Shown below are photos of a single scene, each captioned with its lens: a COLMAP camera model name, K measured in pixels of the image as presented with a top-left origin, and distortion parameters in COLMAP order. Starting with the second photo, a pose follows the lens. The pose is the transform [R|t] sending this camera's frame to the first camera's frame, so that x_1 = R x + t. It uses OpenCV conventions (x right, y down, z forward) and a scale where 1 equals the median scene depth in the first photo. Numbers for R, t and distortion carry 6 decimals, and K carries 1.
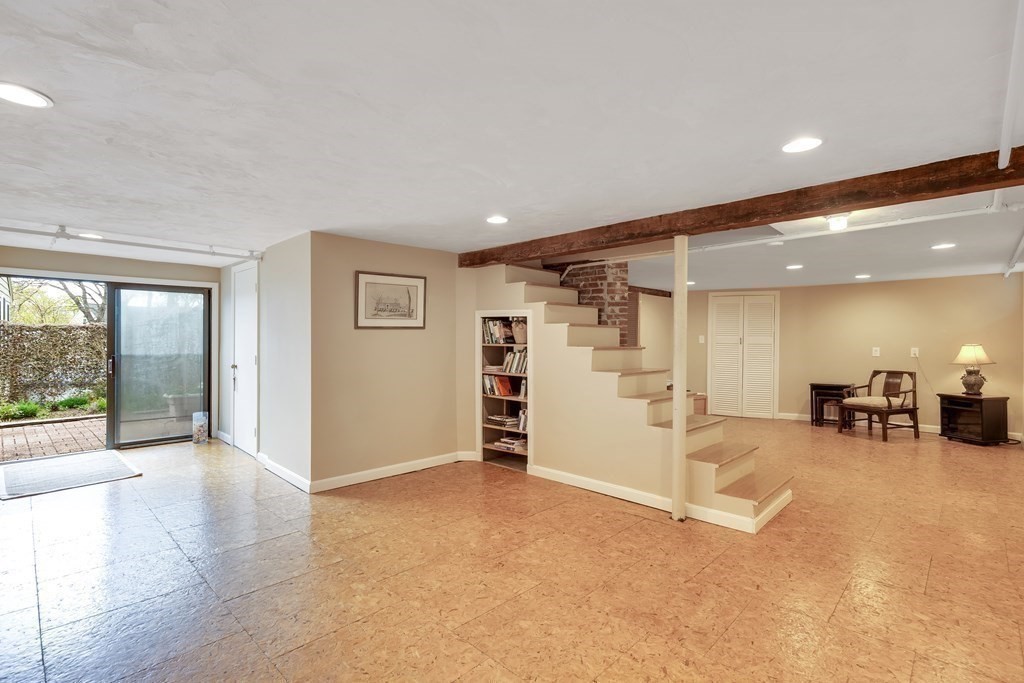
lens RADIAL K [[480.6, 0, 515.5], [0, 480.6, 342.5], [0, 0, 1]] dist [0.012609, -0.001454]
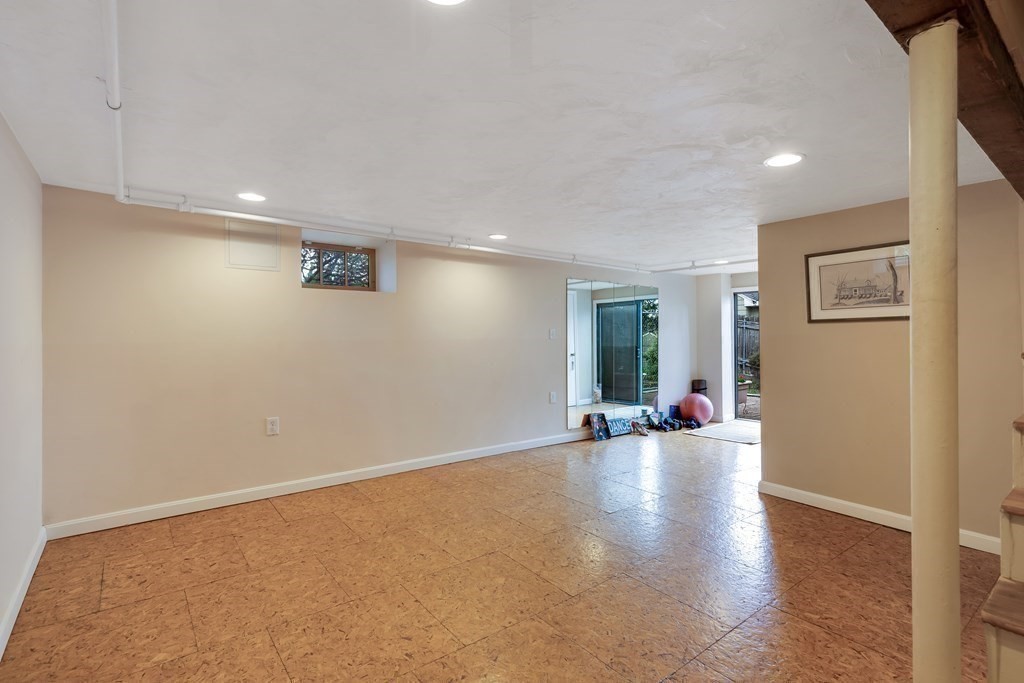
lens RADIAL K [[480.6, 0, 514.7], [0, 480.6, 333.4], [0, 0, 1]] dist [0.012609, -0.001454]
pose [[-0.140948, -0.006946, -0.989993, 0.571568], [-0.007722, 0.999953, -0.005916, -0.000644], [0.989987, 0.006810, -0.140995, 0.586855]]
